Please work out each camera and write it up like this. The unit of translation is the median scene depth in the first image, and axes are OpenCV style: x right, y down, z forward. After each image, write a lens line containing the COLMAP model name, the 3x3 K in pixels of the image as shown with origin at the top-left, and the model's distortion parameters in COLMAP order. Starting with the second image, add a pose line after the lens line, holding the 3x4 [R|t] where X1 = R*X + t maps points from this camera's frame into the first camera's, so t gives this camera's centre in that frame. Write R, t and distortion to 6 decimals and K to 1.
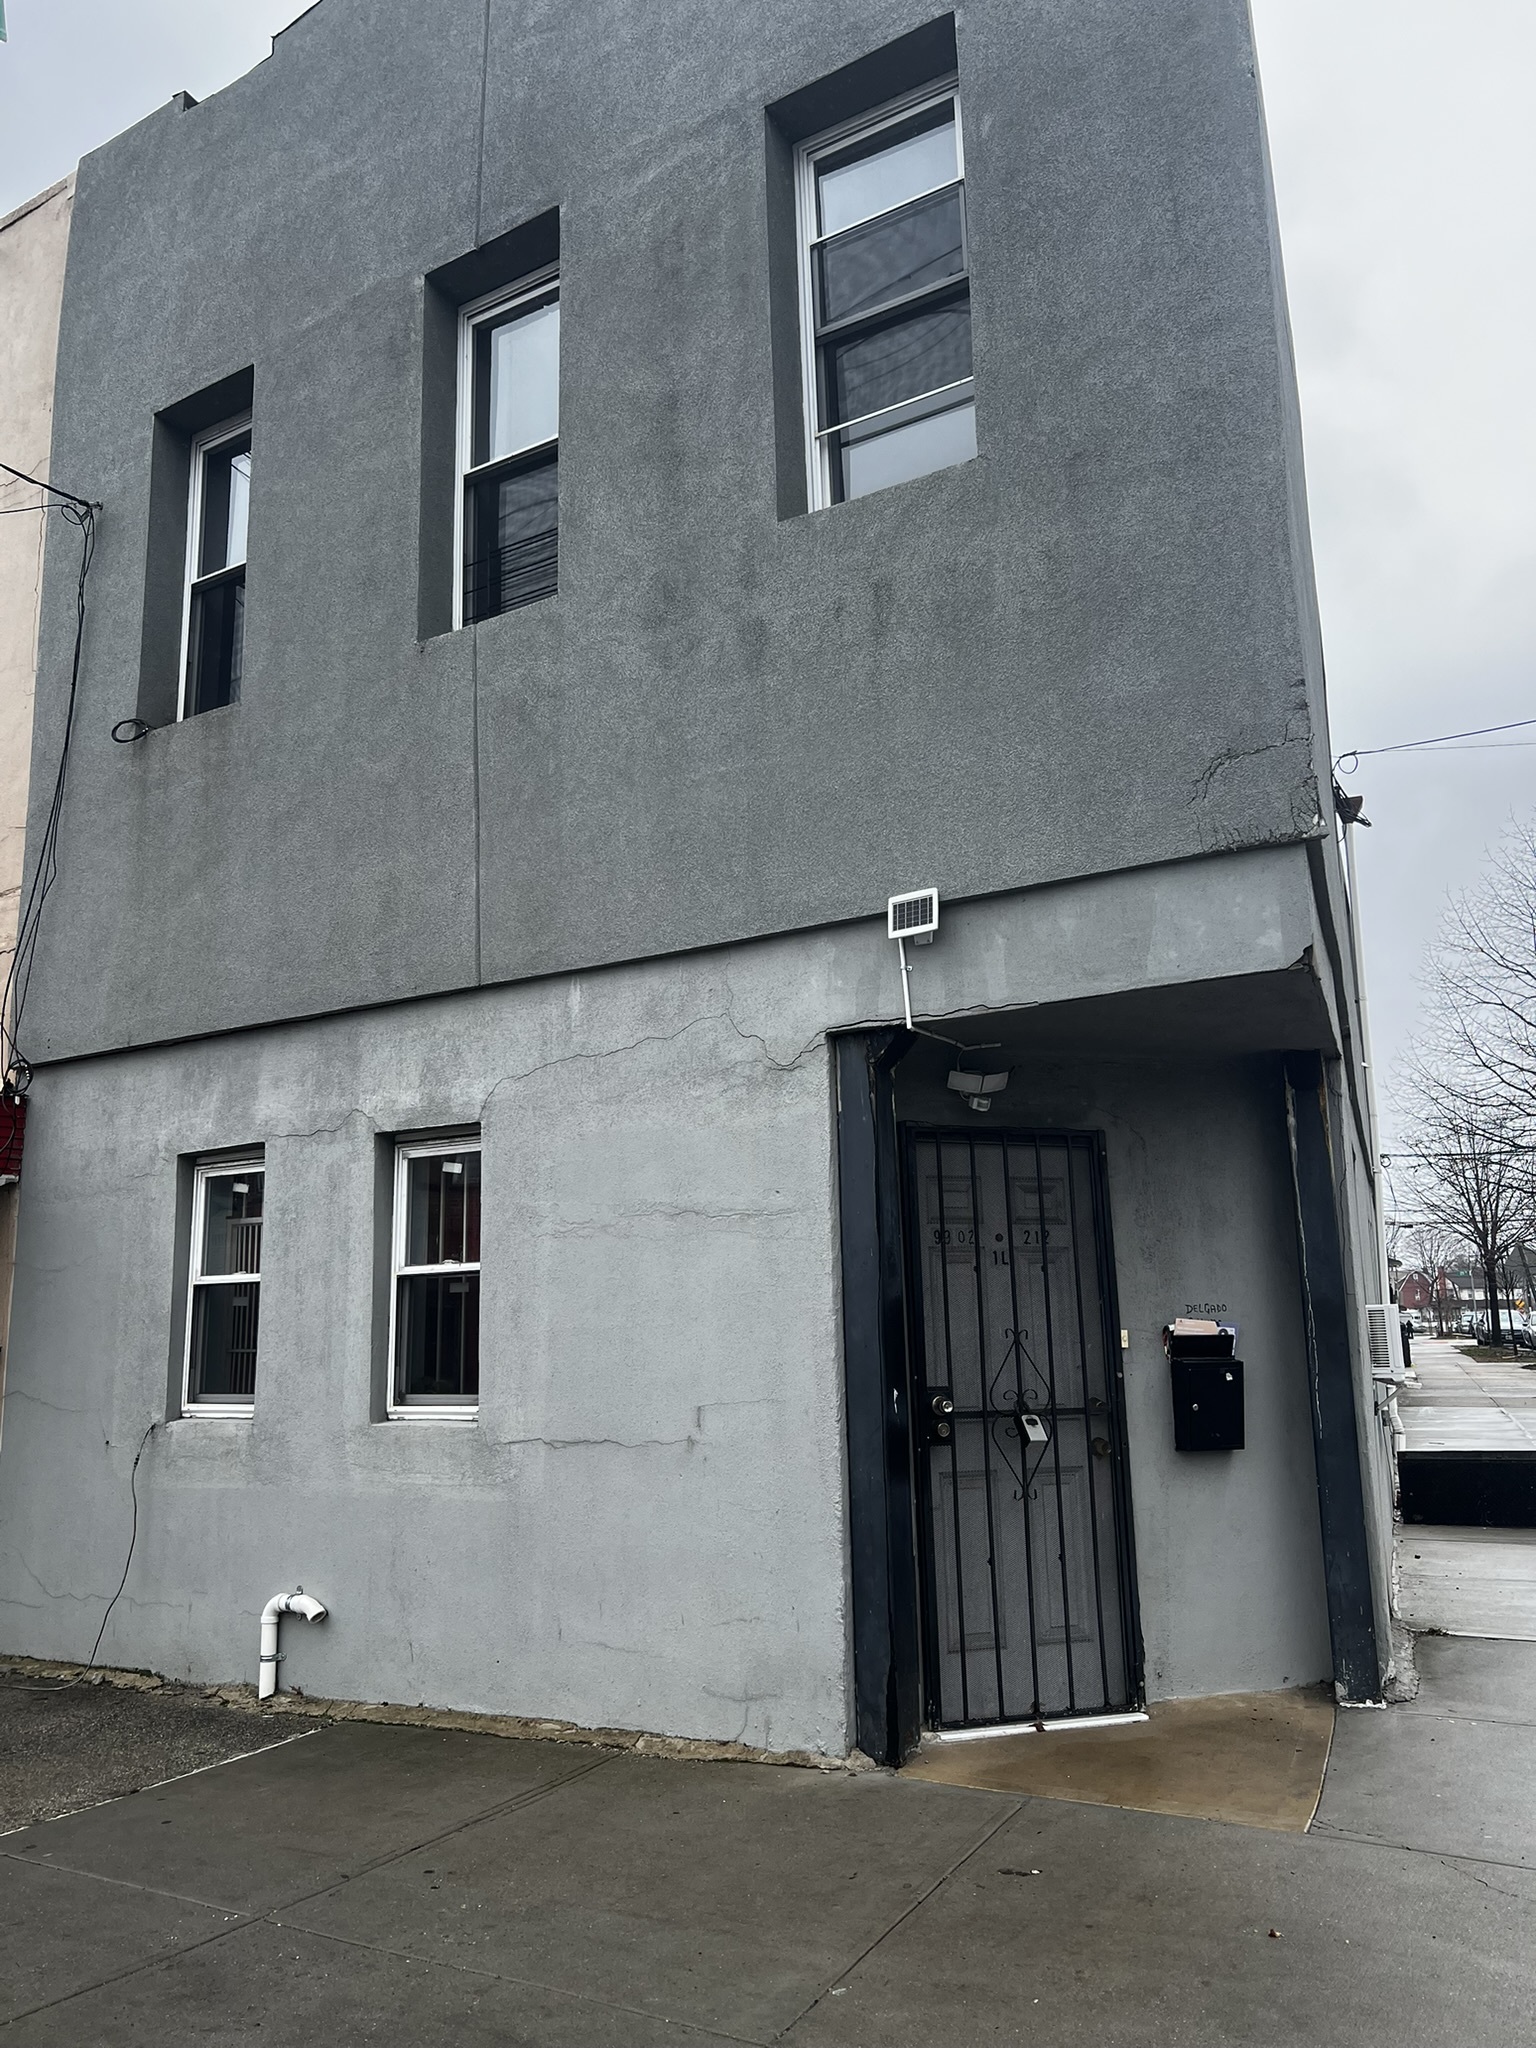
lens RADIAL K [[1518.4, 0, 768.0], [0, 1518.4, 1024.0], [0, 0, 1]] dist [0.060678, -0.103864]
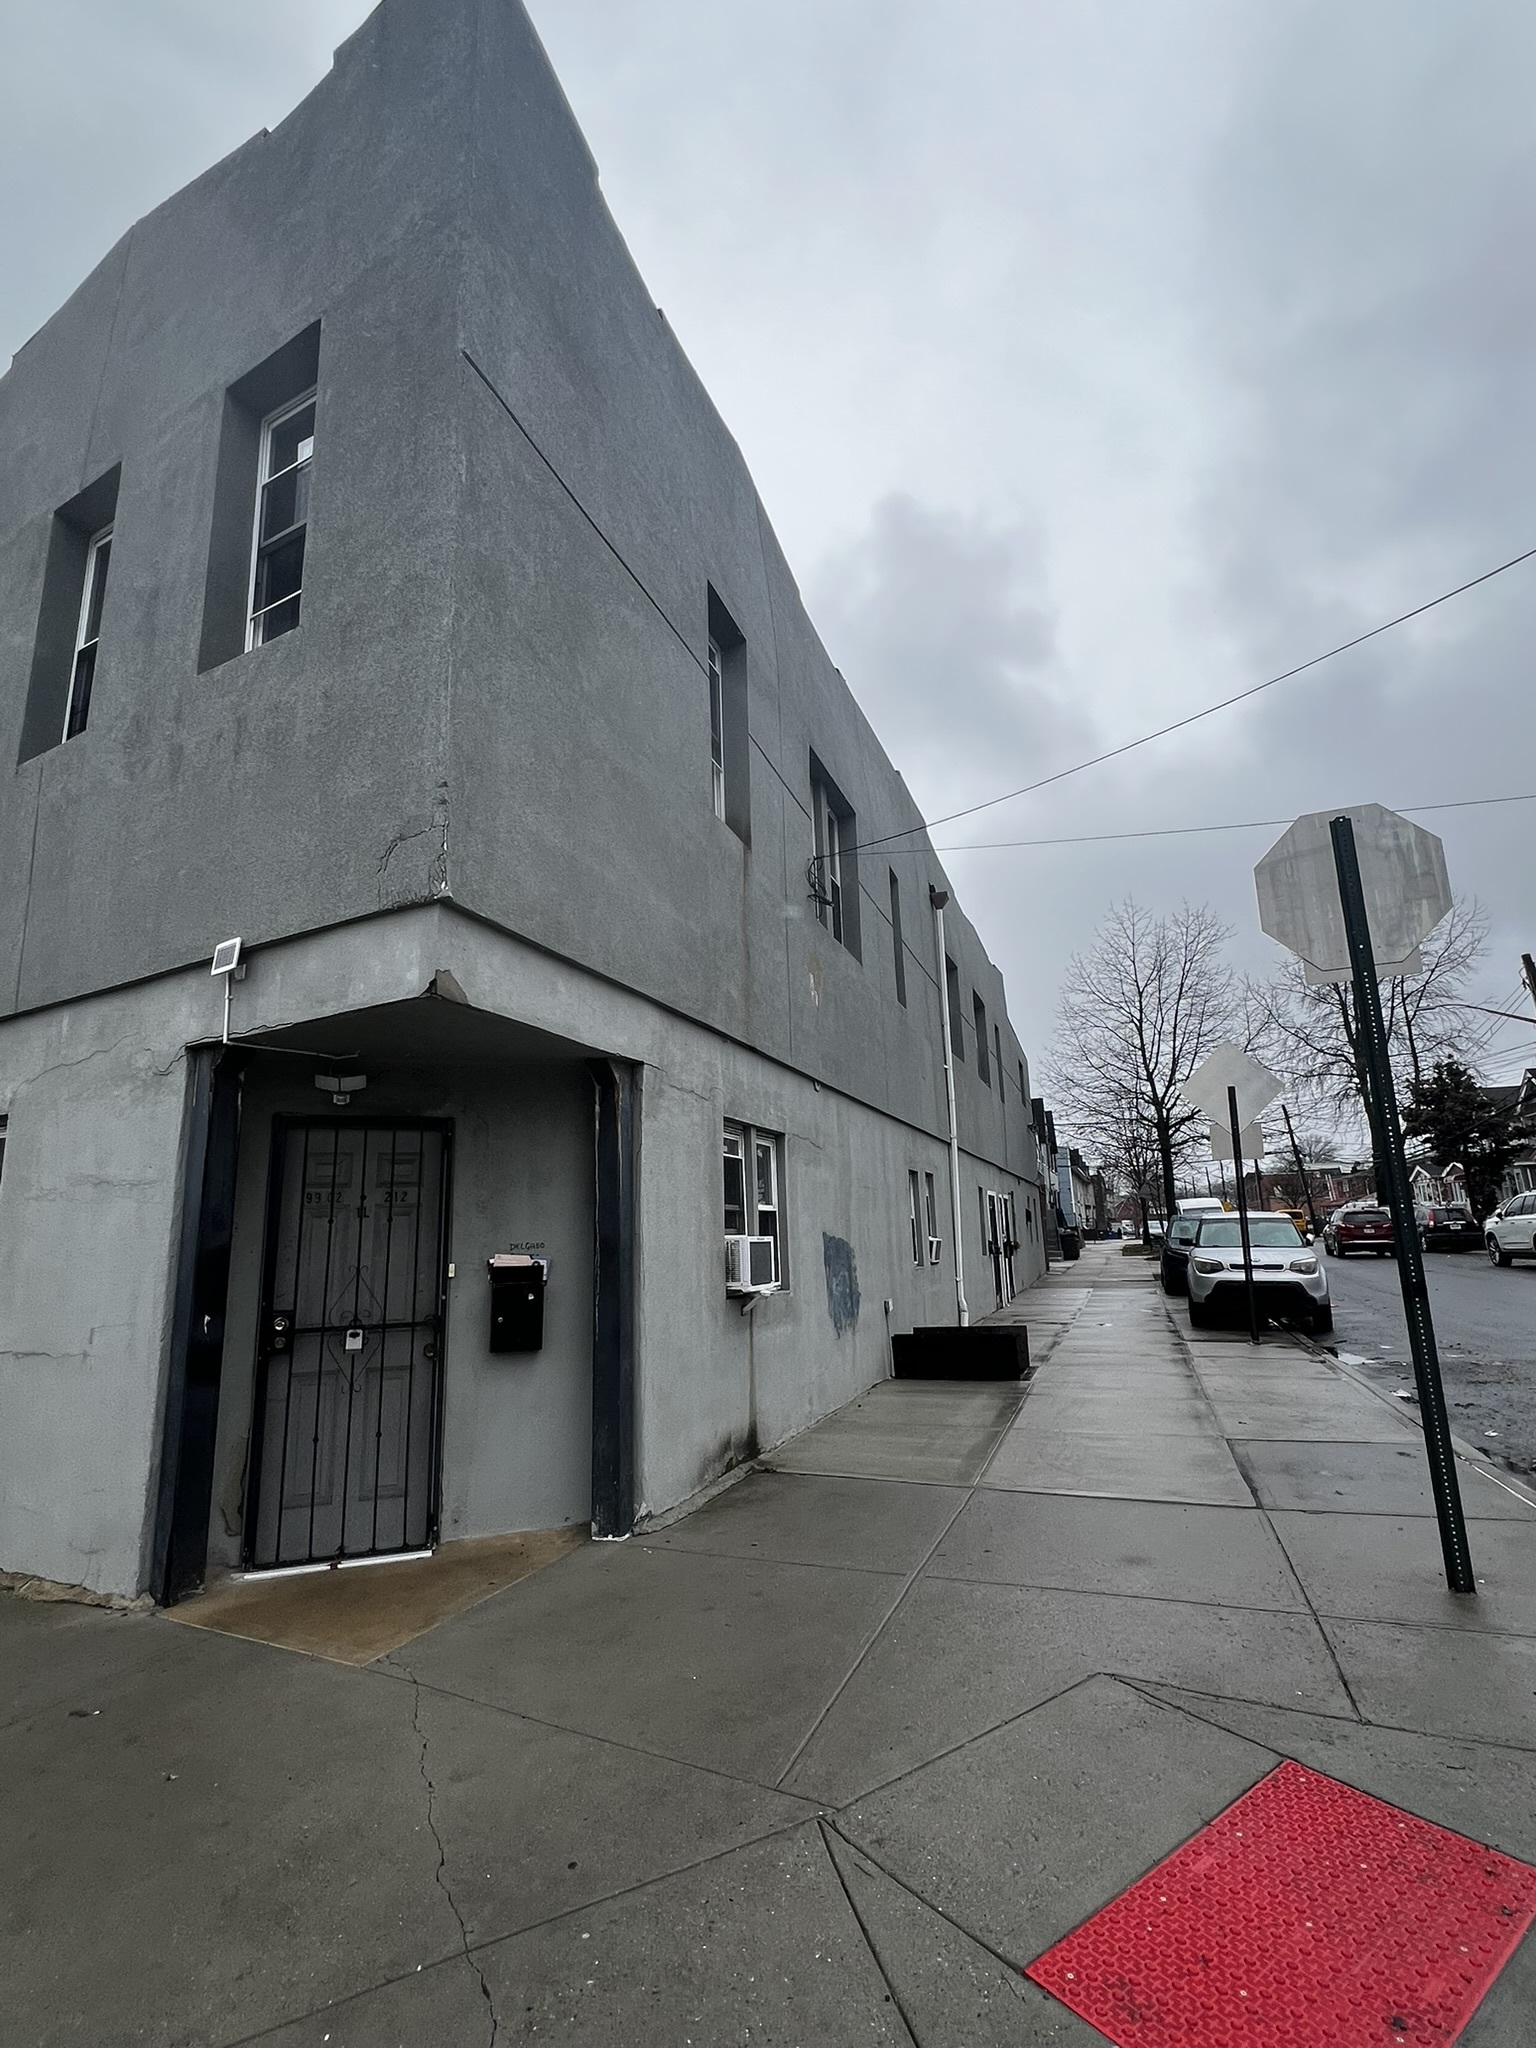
lens RADIAL K [[973.4, 0, 775.6], [0, 973.4, 1014.4], [0, 0, 1]] dist [-0.001630, 0.000432]
pose [[0.999112, -0.003548, 0.041990, 0.490893], [0.004788, 0.999554, -0.029465, 0.004564], [-0.041867, 0.029639, 0.998683, 0.112993]]
